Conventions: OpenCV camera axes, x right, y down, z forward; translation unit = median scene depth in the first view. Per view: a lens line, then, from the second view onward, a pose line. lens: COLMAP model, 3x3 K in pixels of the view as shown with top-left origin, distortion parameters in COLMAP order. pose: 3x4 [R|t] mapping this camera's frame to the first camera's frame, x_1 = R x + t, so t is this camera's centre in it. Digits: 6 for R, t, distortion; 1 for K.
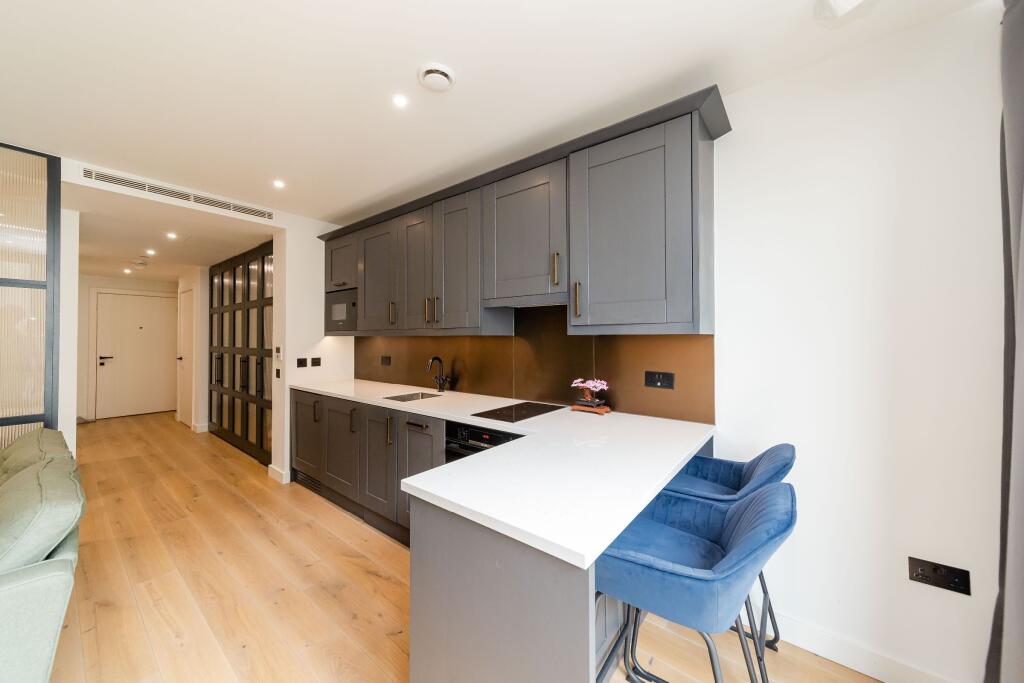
lens RADIAL K [[364.5, 0, 510.4], [0, 364.5, 337.9], [0, 0, 1]] dist [0.012614, -0.000101]
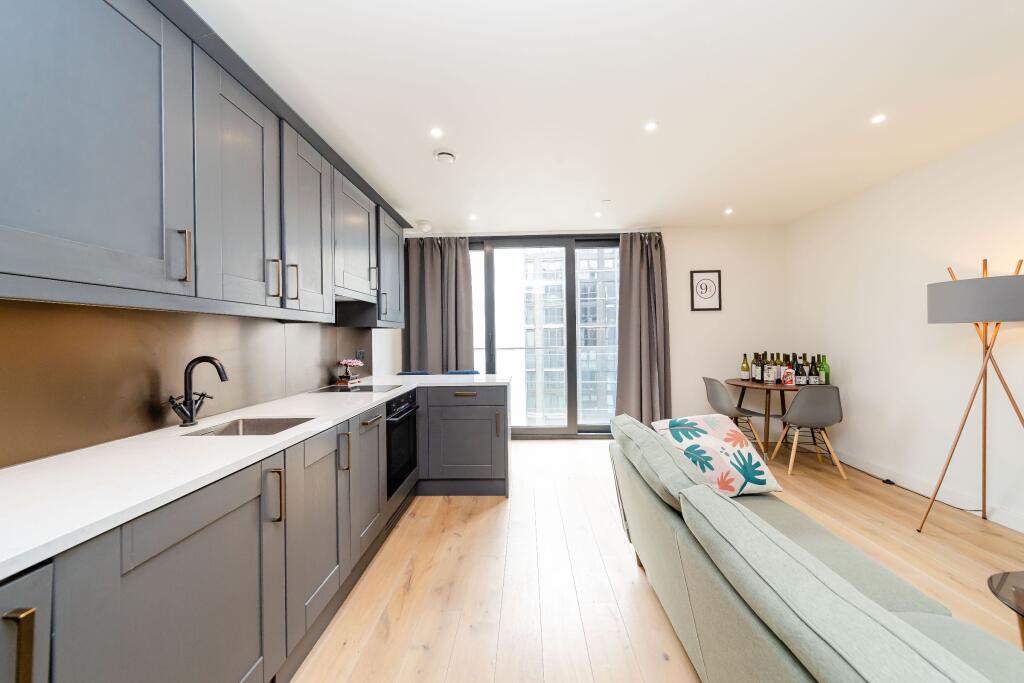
lens RADIAL K [[364.5, 0, 511.9], [0, 364.5, 335.7], [0, 0, 1]] dist [0.012614, -0.000101]
pose [[-0.597993, 0.020860, 0.801230, -0.967112], [0.019514, 0.999744, -0.011464, 0.034225], [-0.801264, 0.008780, -0.598247, 1.019804]]
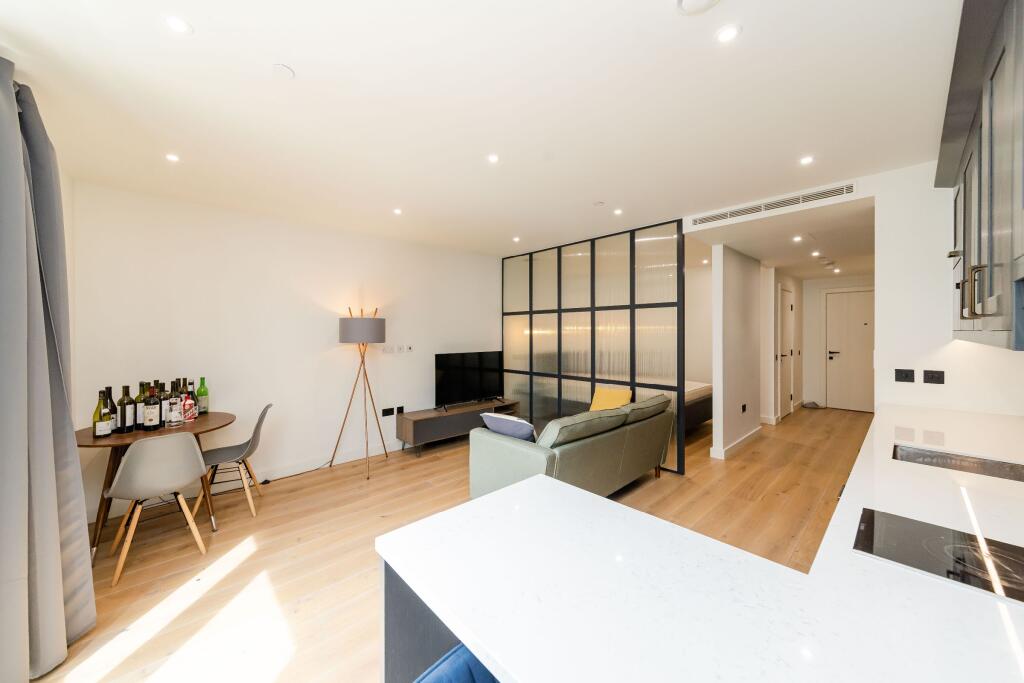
lens RADIAL K [[369.0, 0, 488.6], [0, 369.0, 336.9], [0, 0, 1]] dist [-0.002647, -0.000067]
pose [[-0.182668, 0.013660, -0.983080, 0.342236], [0.003784, 0.999906, 0.013190, -0.023480], [0.983167, -0.001310, -0.182703, 0.424654]]
